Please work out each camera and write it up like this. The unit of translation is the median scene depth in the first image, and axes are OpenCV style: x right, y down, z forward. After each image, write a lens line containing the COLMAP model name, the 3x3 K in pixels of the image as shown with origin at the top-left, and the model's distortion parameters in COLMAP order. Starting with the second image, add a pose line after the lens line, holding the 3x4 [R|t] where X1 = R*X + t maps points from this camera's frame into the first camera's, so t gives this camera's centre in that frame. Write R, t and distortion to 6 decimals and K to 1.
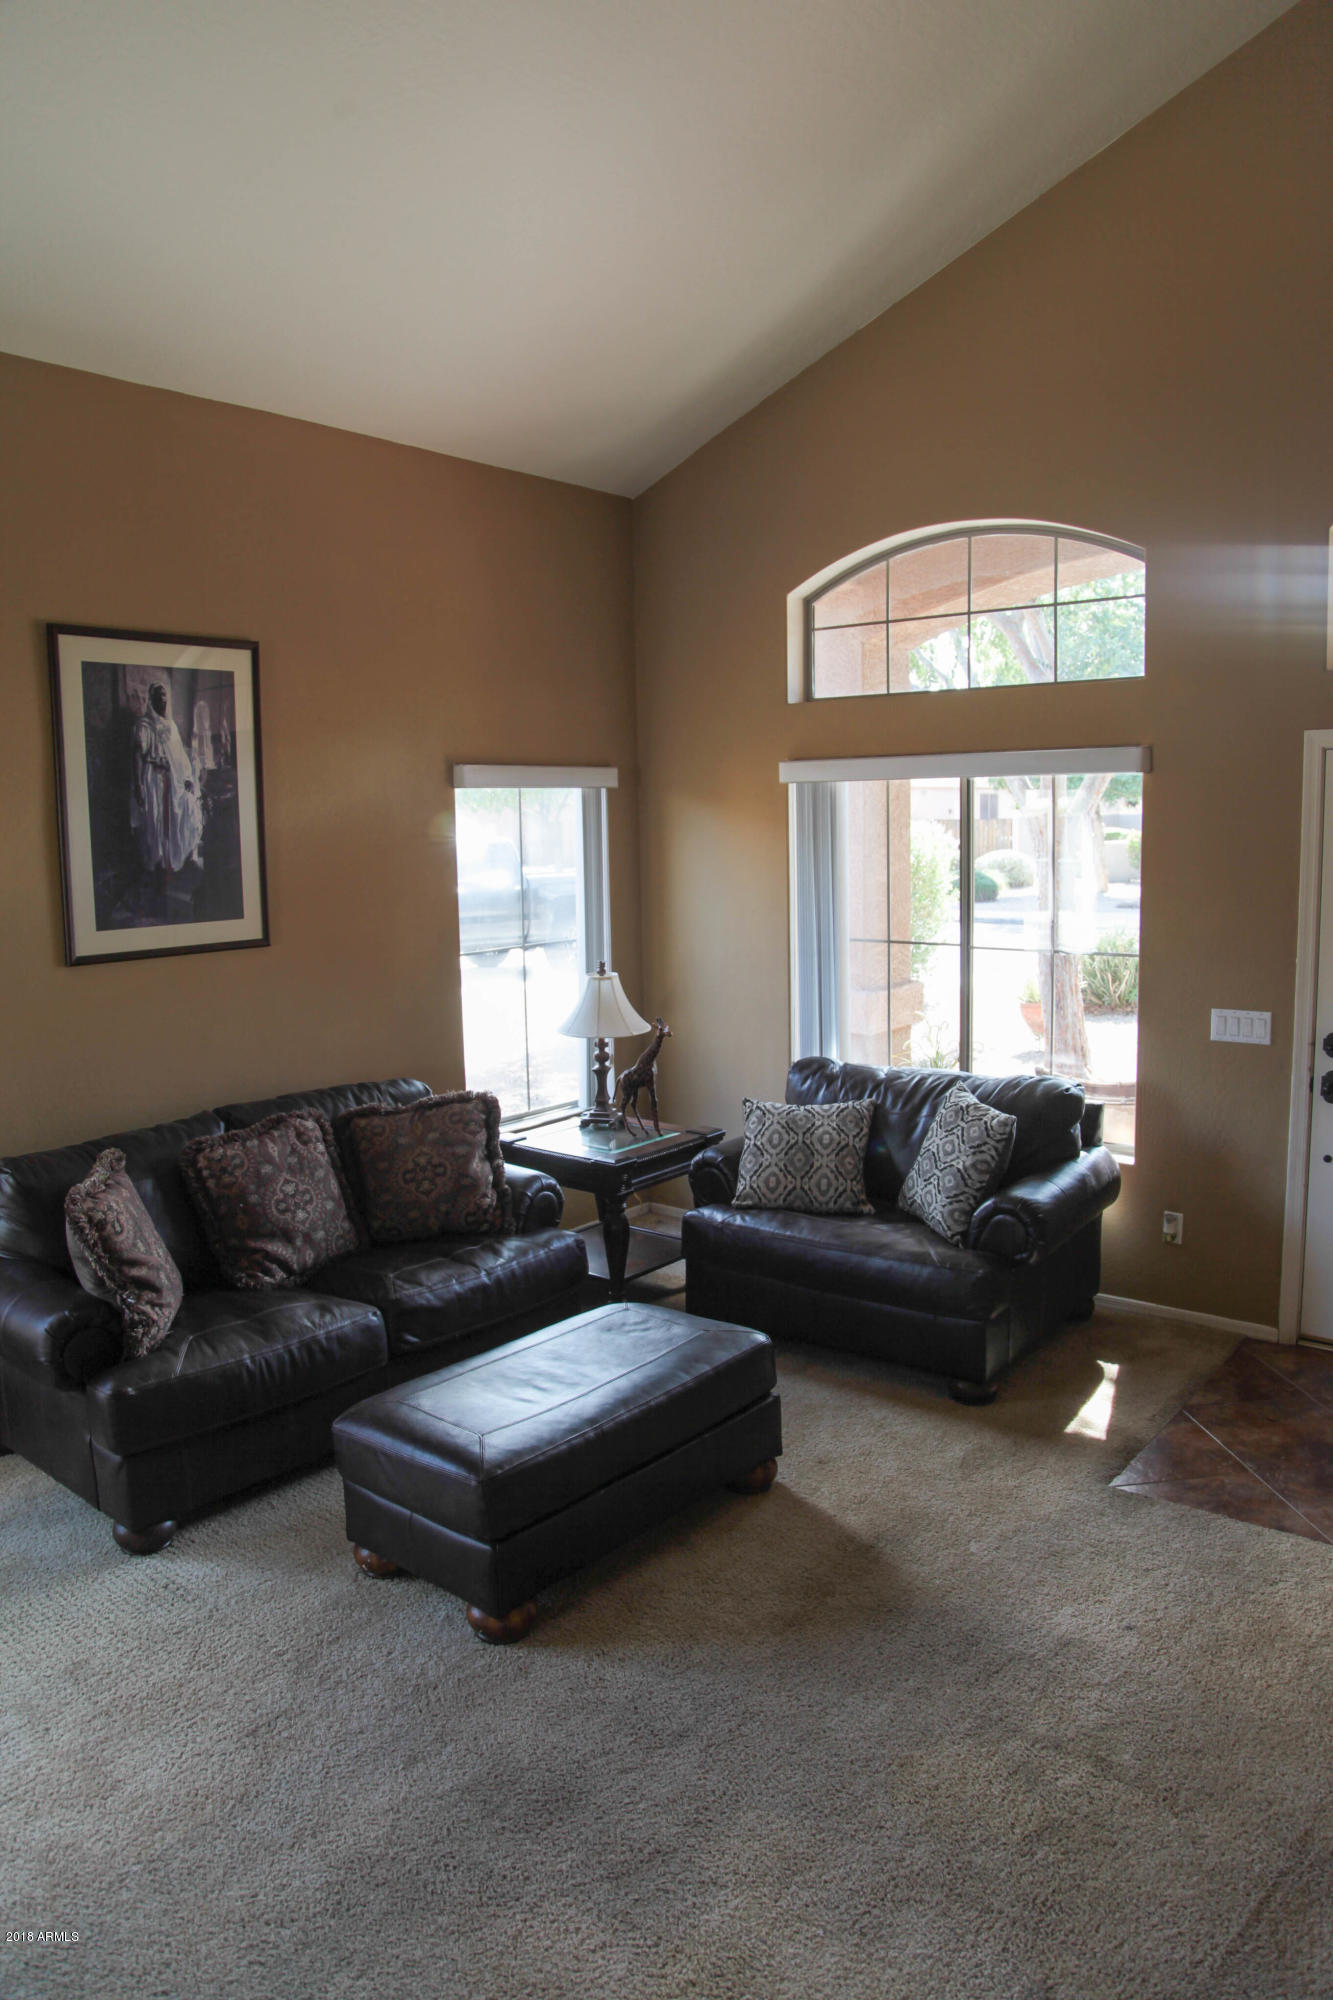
lens RADIAL K [[1399.9, 0, 657.2], [0, 1399.9, 982.5], [0, 0, 1]] dist [-0.111238, 0.067434]
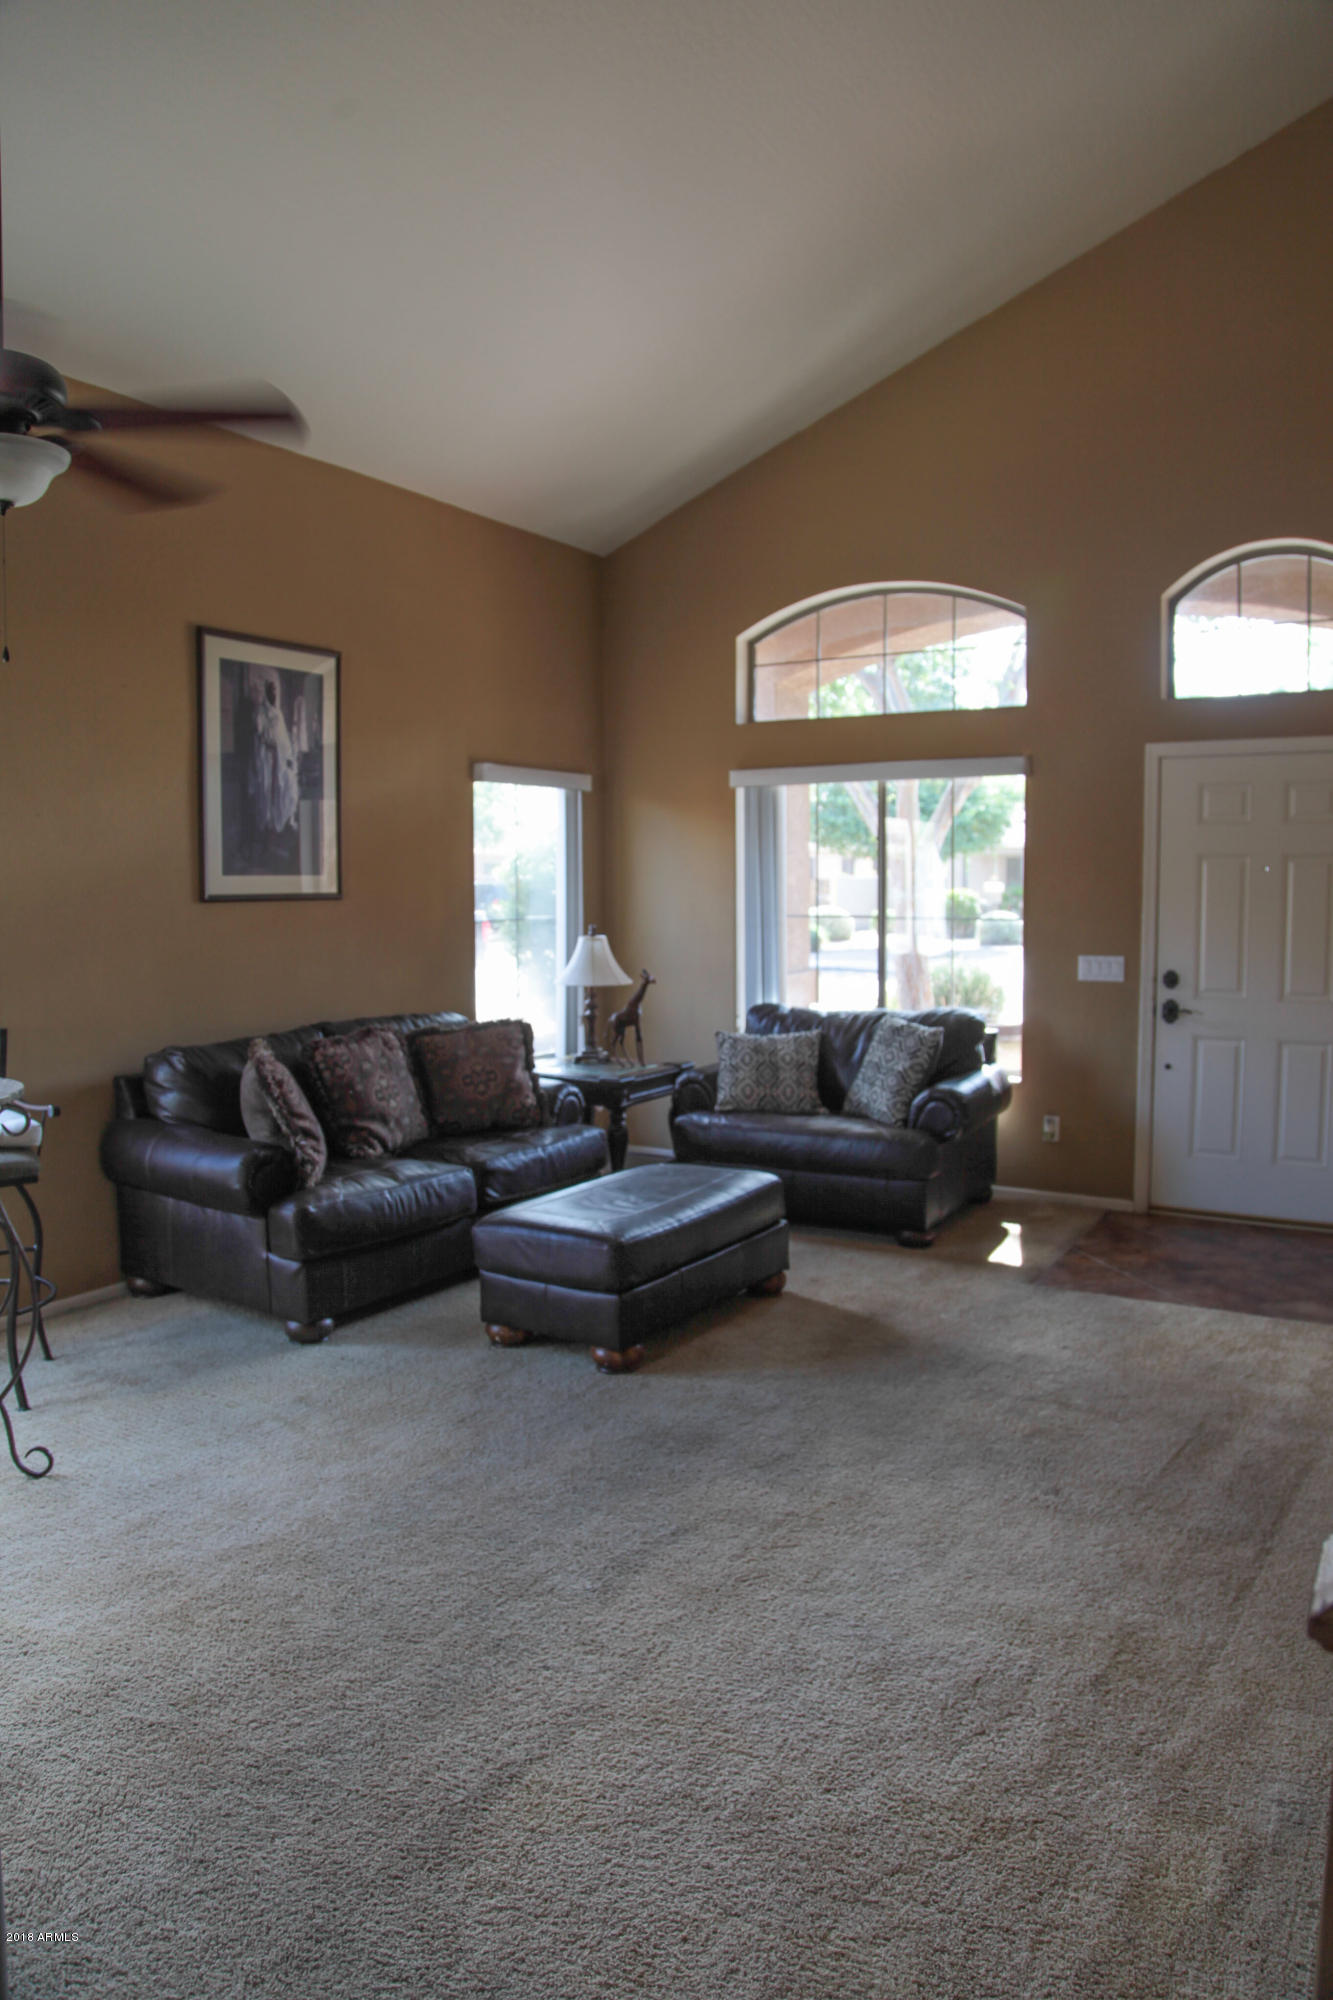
lens RADIAL K [[1383.6, 0, 650.2], [0, 1383.6, 970.3], [0, 0, 1]] dist [-0.113190, 0.068925]
pose [[0.991345, 0.006854, 0.131102, -0.183463], [0.000569, 0.998403, -0.056498, 0.113619], [-0.131280, 0.056084, 0.989758, -0.248854]]
